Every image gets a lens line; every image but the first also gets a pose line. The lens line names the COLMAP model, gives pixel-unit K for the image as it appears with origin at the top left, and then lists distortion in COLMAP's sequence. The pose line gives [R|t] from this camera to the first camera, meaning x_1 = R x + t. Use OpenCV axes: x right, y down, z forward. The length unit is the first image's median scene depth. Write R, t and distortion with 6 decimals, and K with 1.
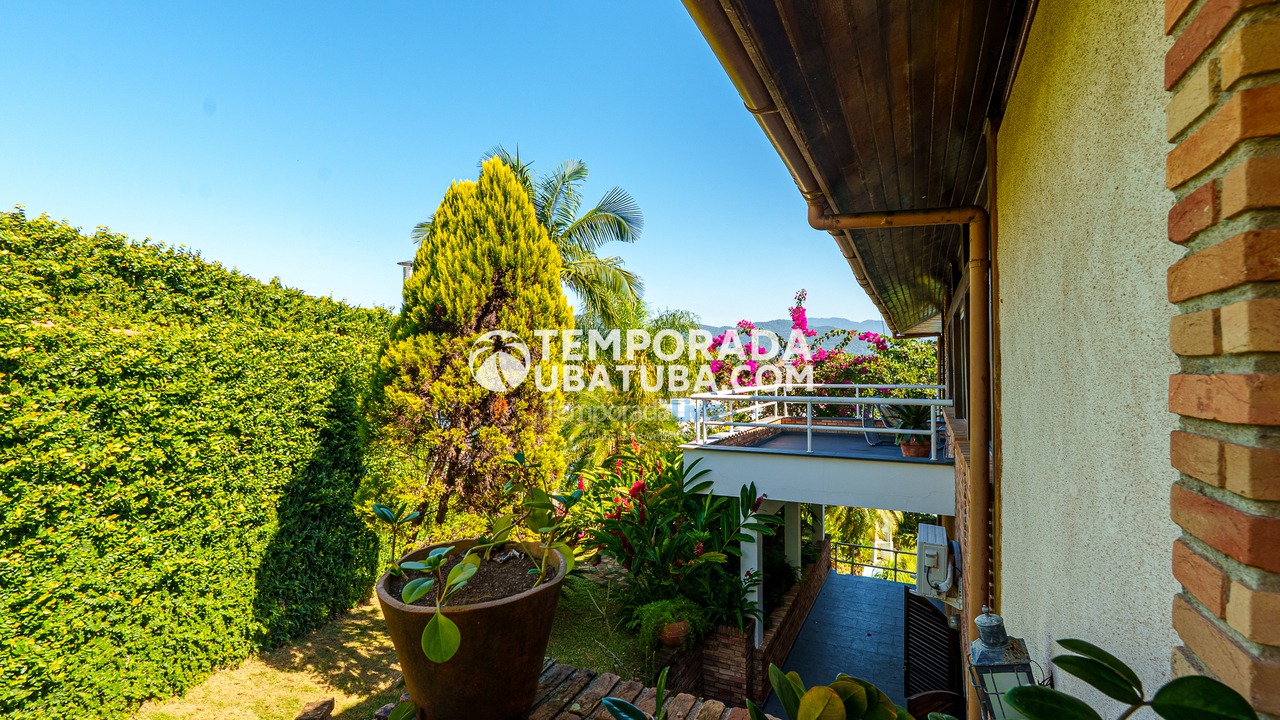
lens RADIAL K [[582.1, 0, 640.4], [0, 582.1, 362.1], [0, 0, 1]] dist [-0.007844, 0.000790]
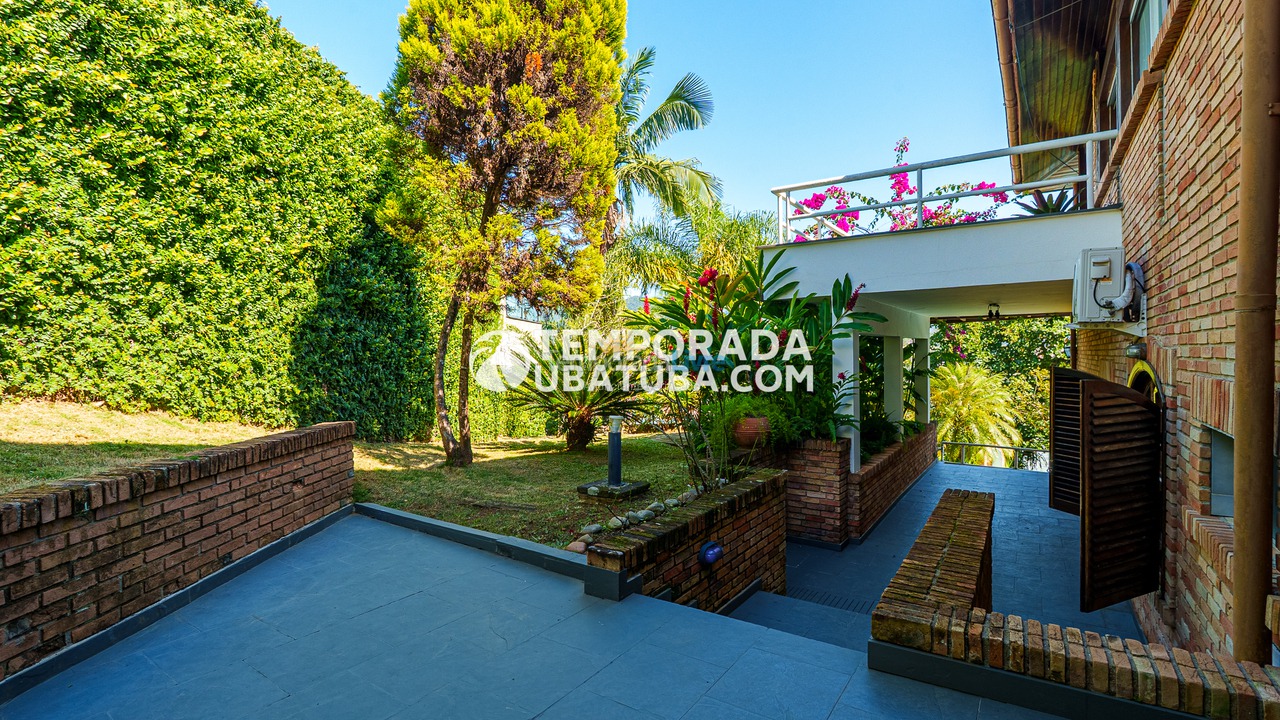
lens RADIAL K [[582.1, 0, 638.1], [0, 582.1, 359.3], [0, 0, 1]] dist [-0.007844, 0.000790]
pose [[0.989564, -0.006237, -0.143961, 0.015593], [0.008978, 0.999790, 0.018398, 0.311528], [0.143816, -0.019499, 0.989412, 0.128397]]
